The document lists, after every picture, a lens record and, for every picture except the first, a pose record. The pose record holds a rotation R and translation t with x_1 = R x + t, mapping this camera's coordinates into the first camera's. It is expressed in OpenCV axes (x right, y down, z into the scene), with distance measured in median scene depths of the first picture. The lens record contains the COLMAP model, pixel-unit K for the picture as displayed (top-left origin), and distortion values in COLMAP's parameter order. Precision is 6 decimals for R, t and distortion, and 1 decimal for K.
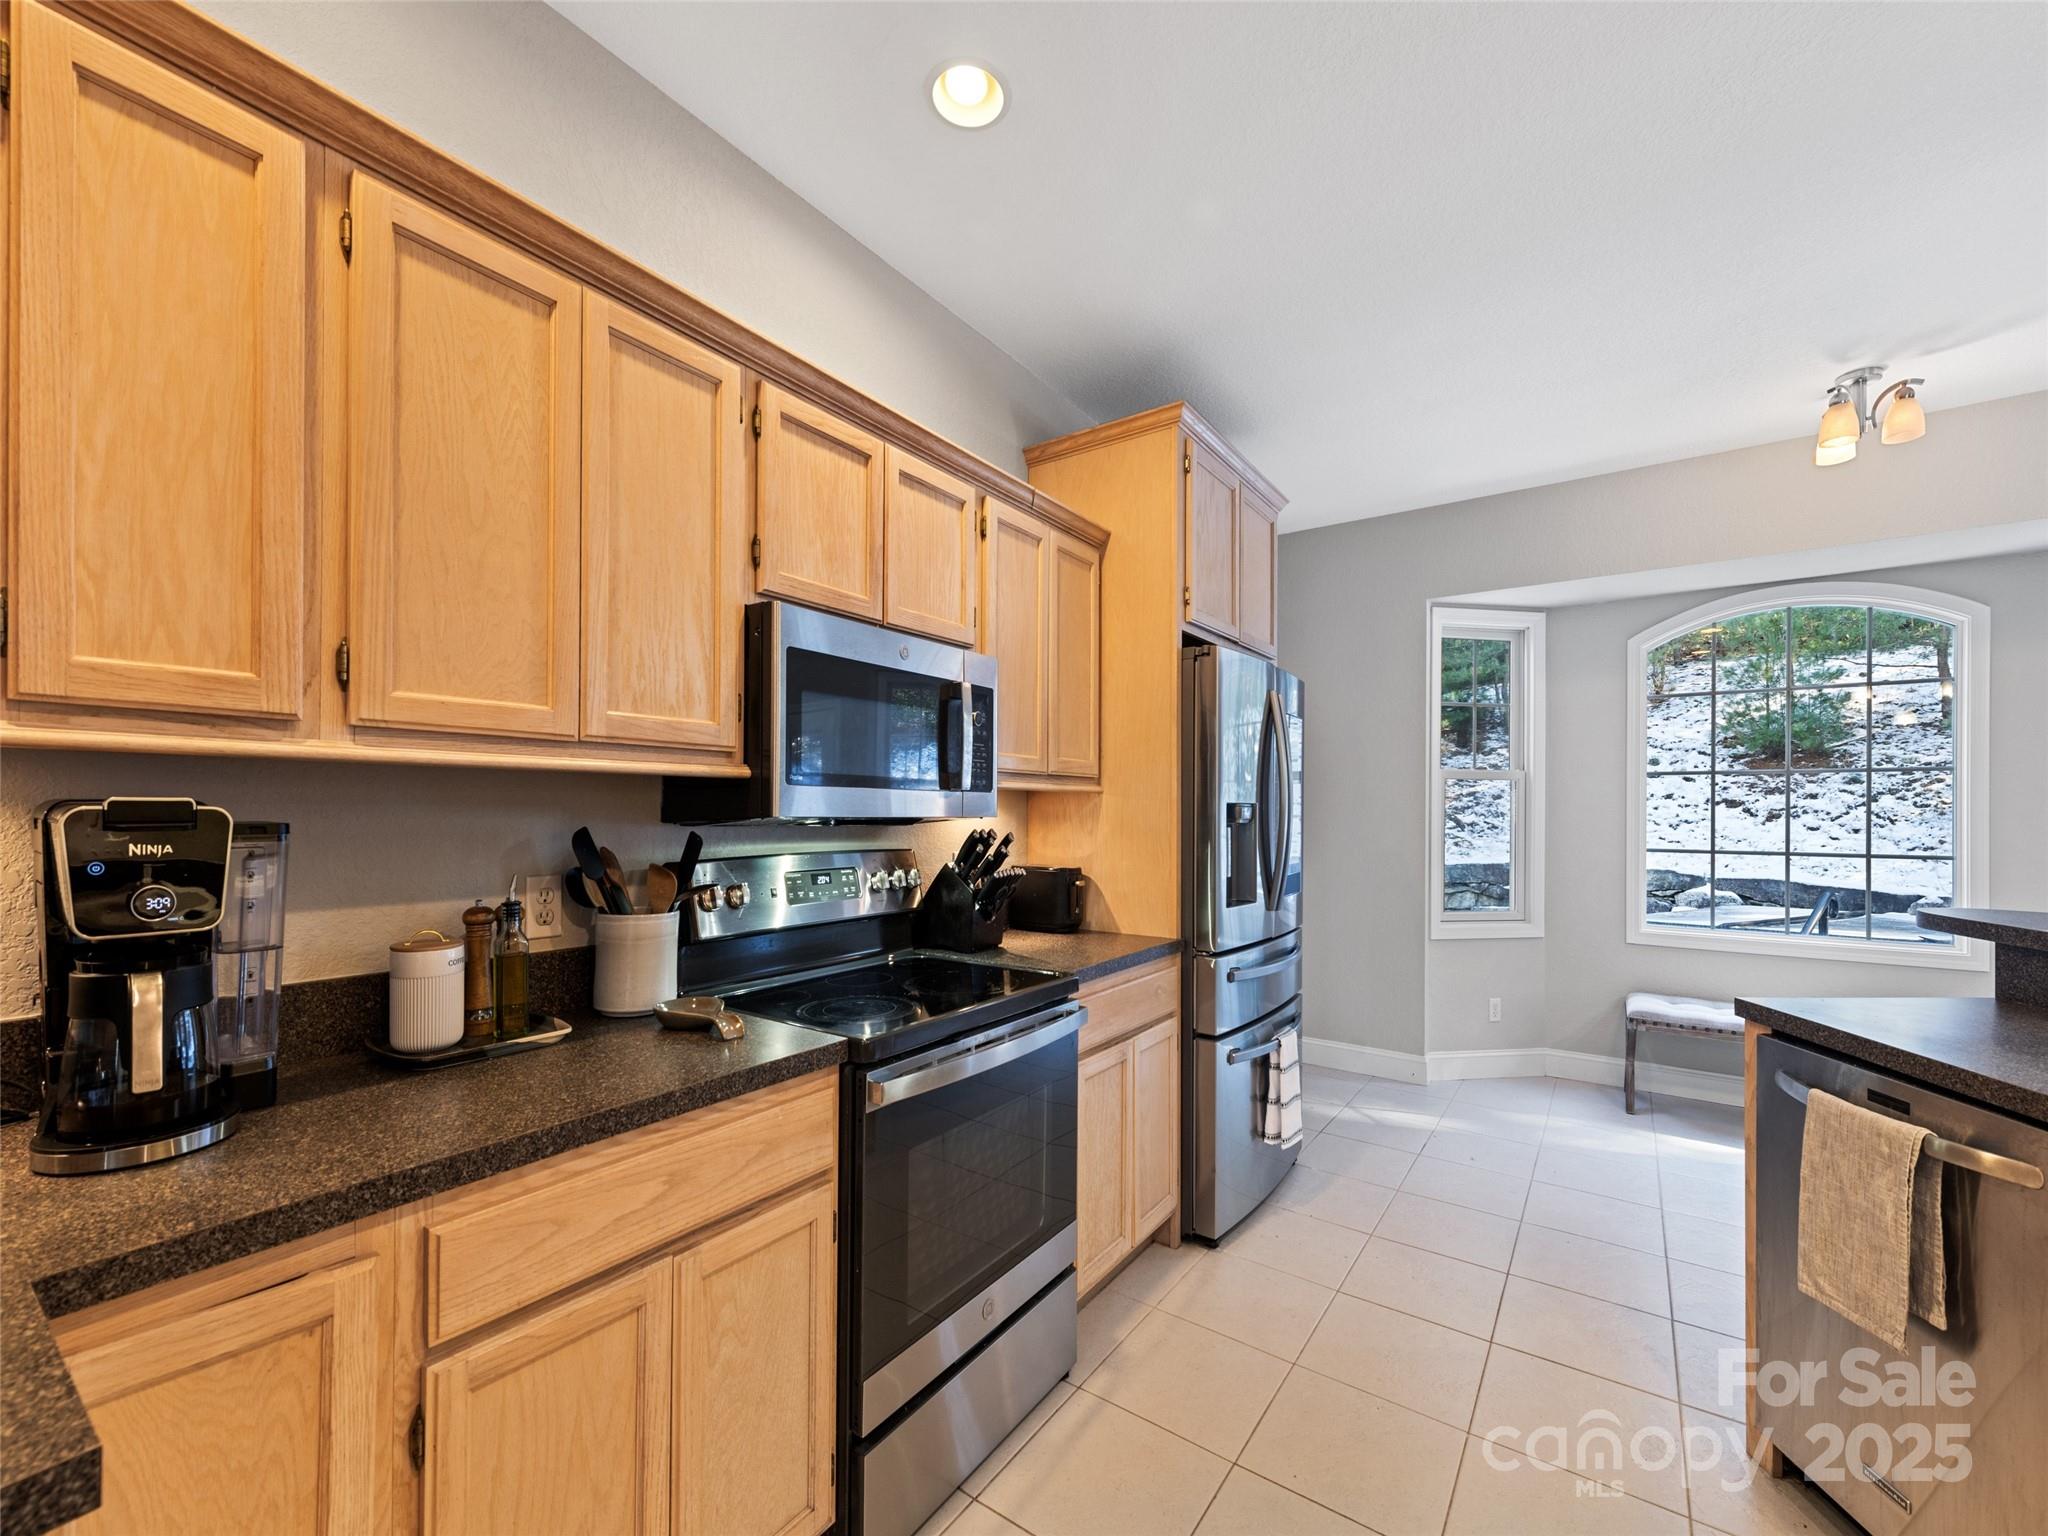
lens RADIAL K [[825.5, 0, 1025.1], [0, 825.5, 808.7], [0, 0, 1]] dist [0.001595, -0.000283]
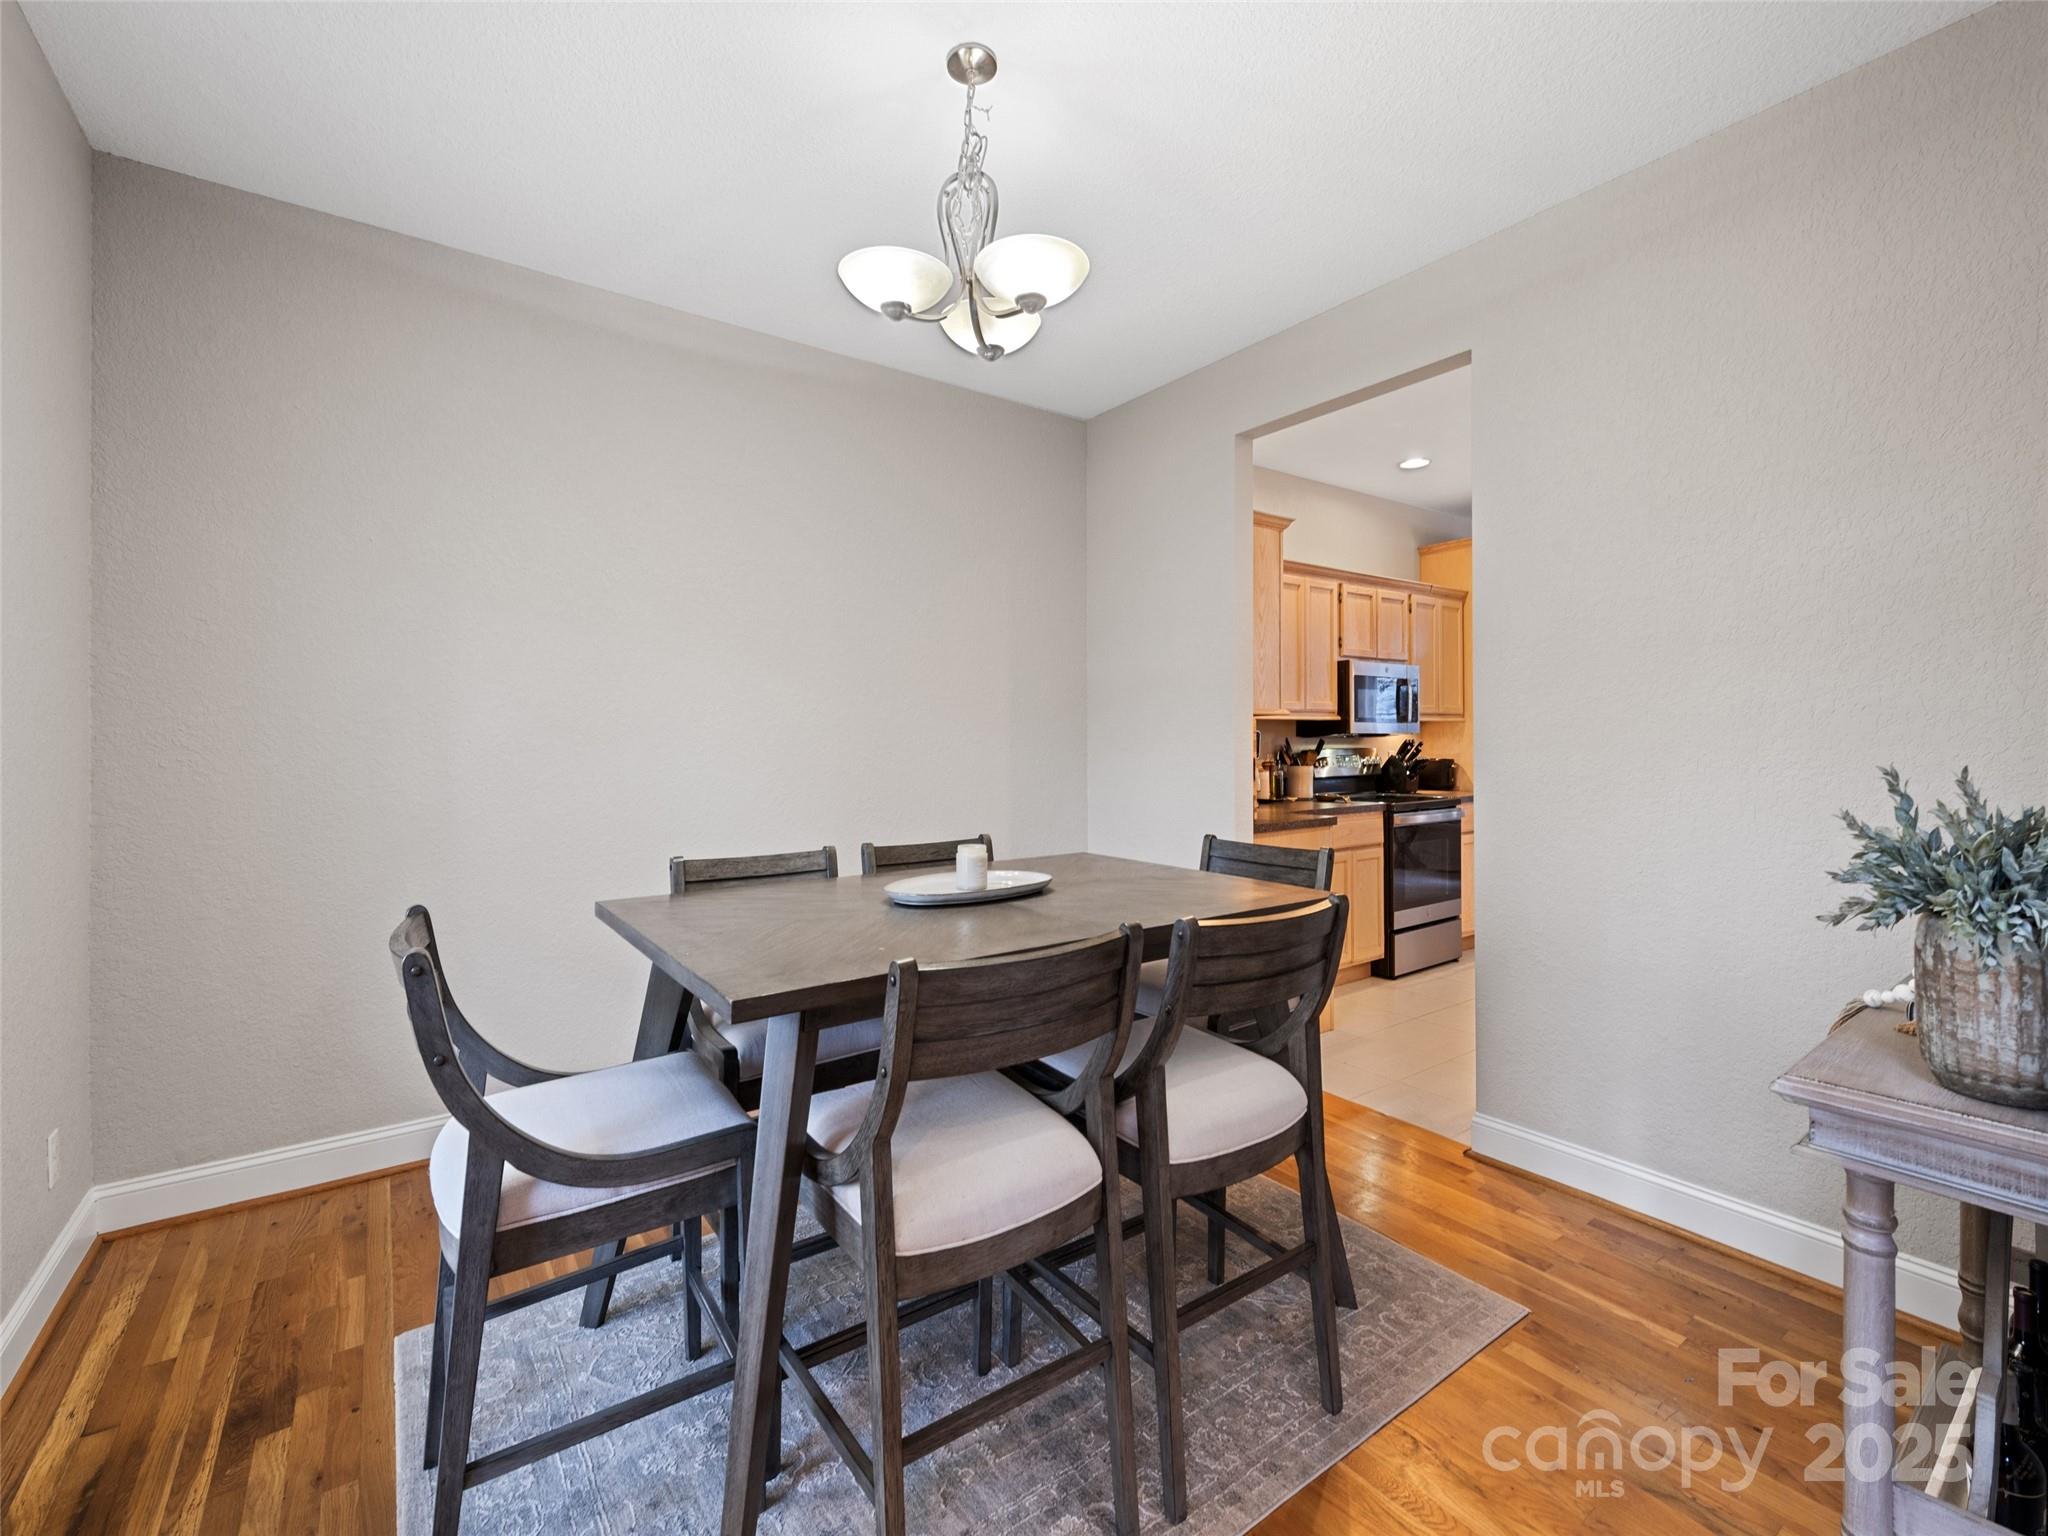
lens RADIAL K [[870.1, 0, 1016.8], [0, 870.1, 754.0], [0, 0, 1]] dist [0.002169, -0.000156]
pose [[0.943293, -0.010659, -0.331789, -0.255357], [0.016193, 0.999772, 0.013921, 0.013778], [0.331565, -0.018505, 0.943251, -1.487520]]
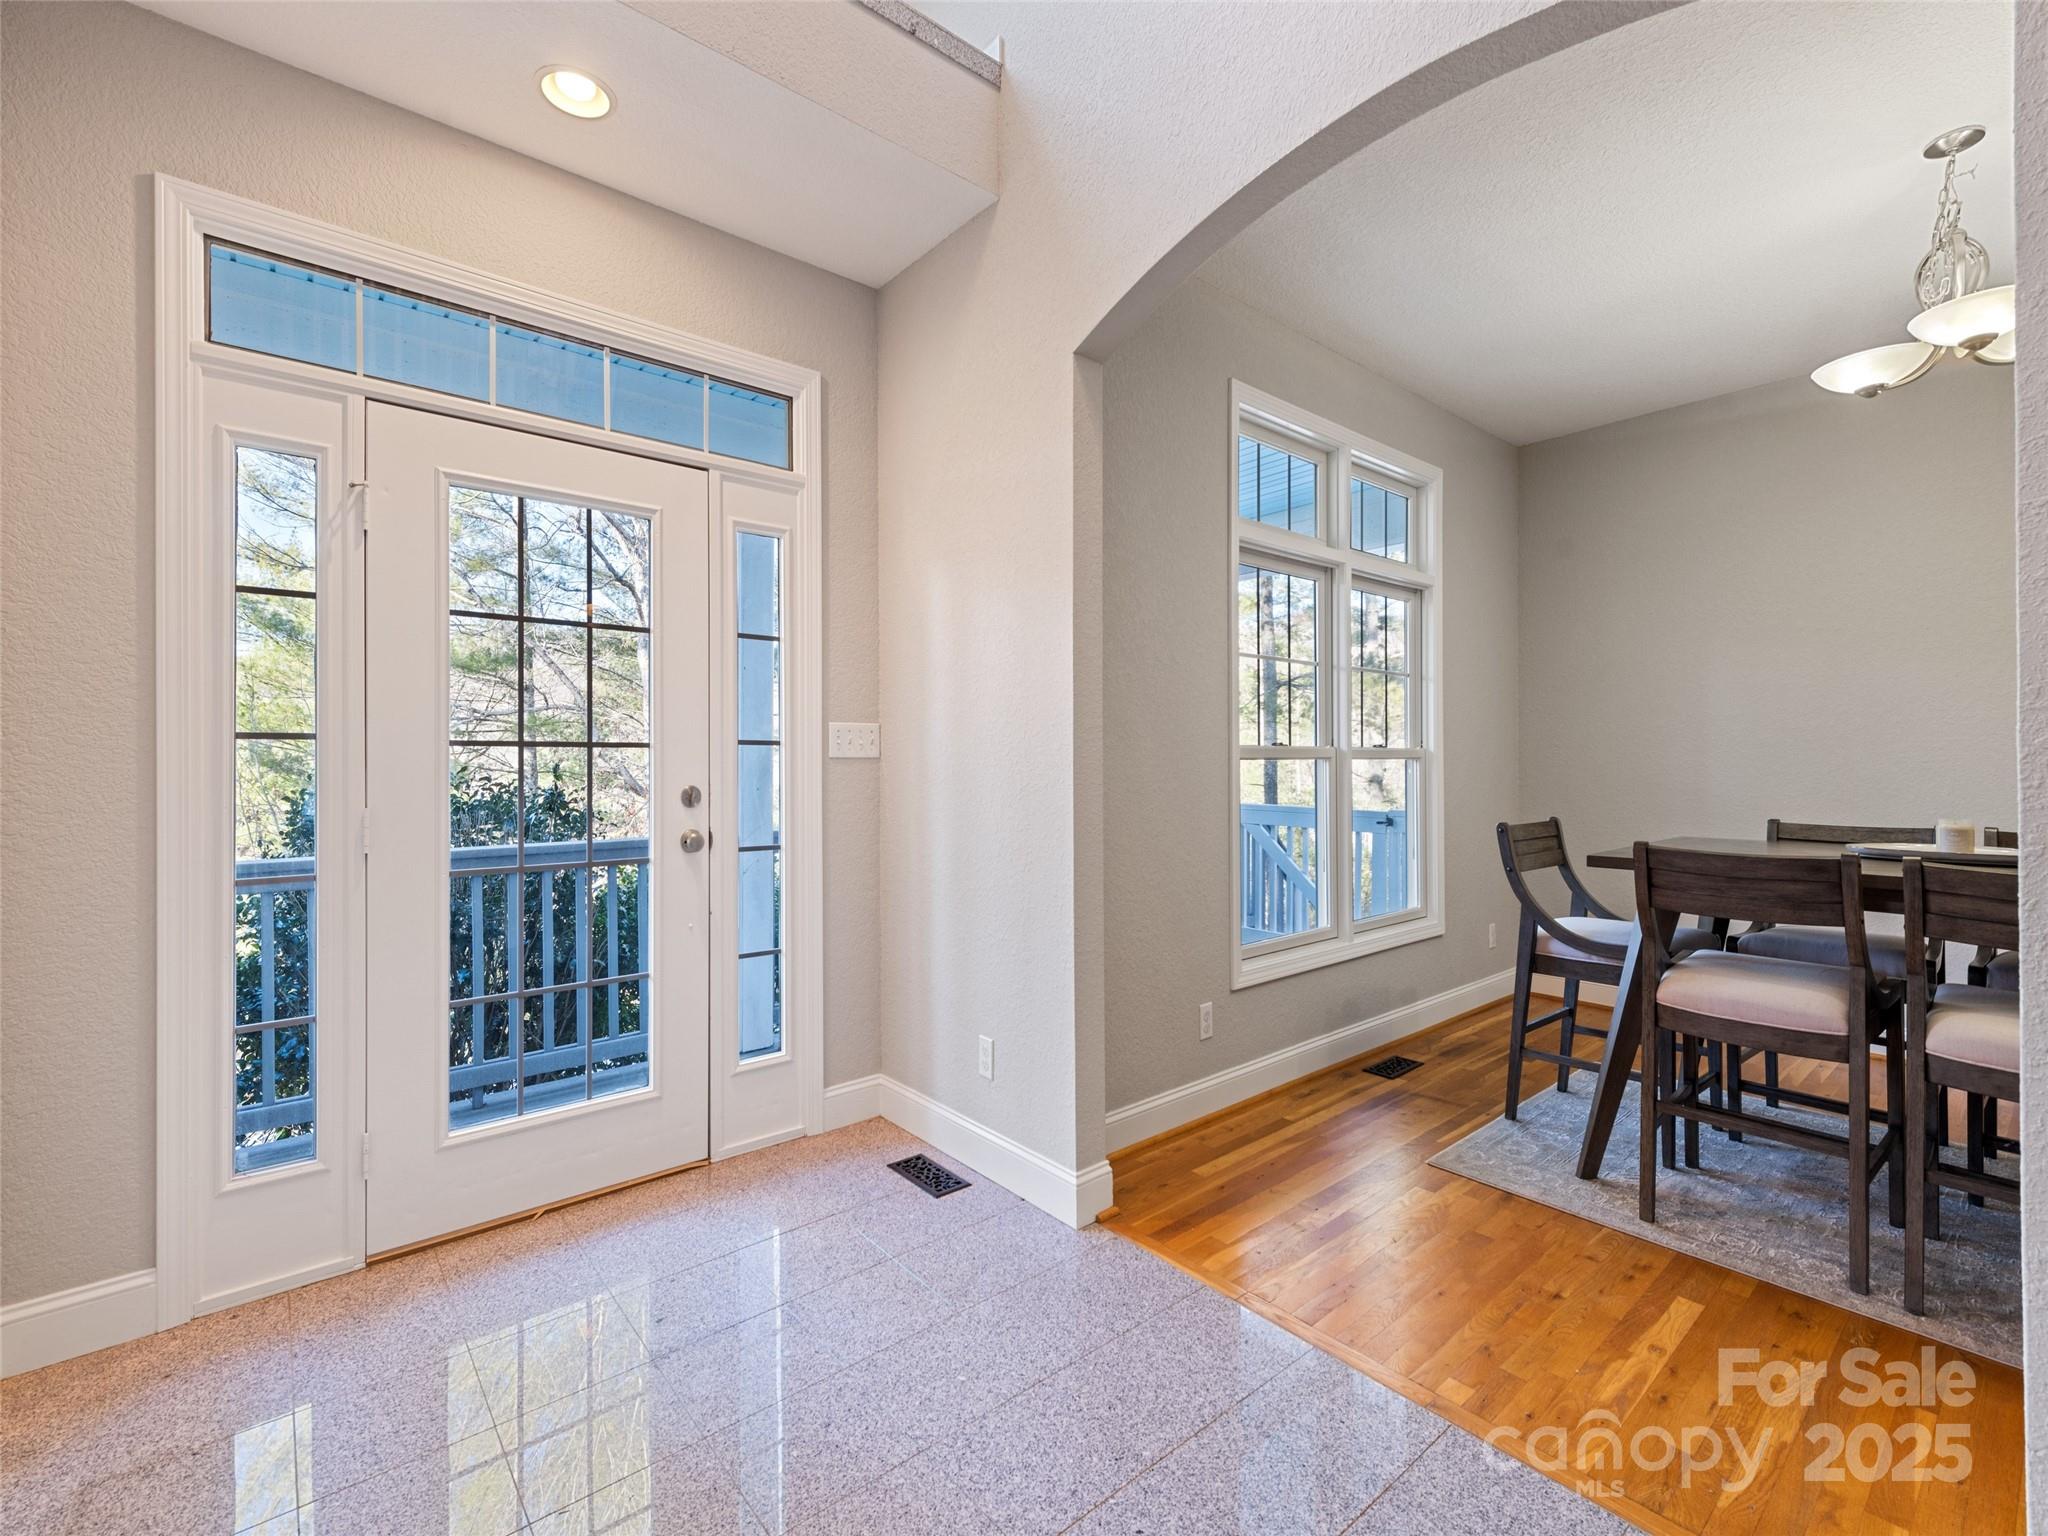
lens RADIAL K [[919.9, 0, 1058.1], [0, 919.9, 760.4], [0, 0, 1]] dist [0.011683, -0.000030]
pose [[-0.231495, -0.013568, -0.972741, 0.599484], [0.011991, 0.999787, -0.016799, 0.051569], [0.972762, -0.015553, -0.231283, -1.443866]]
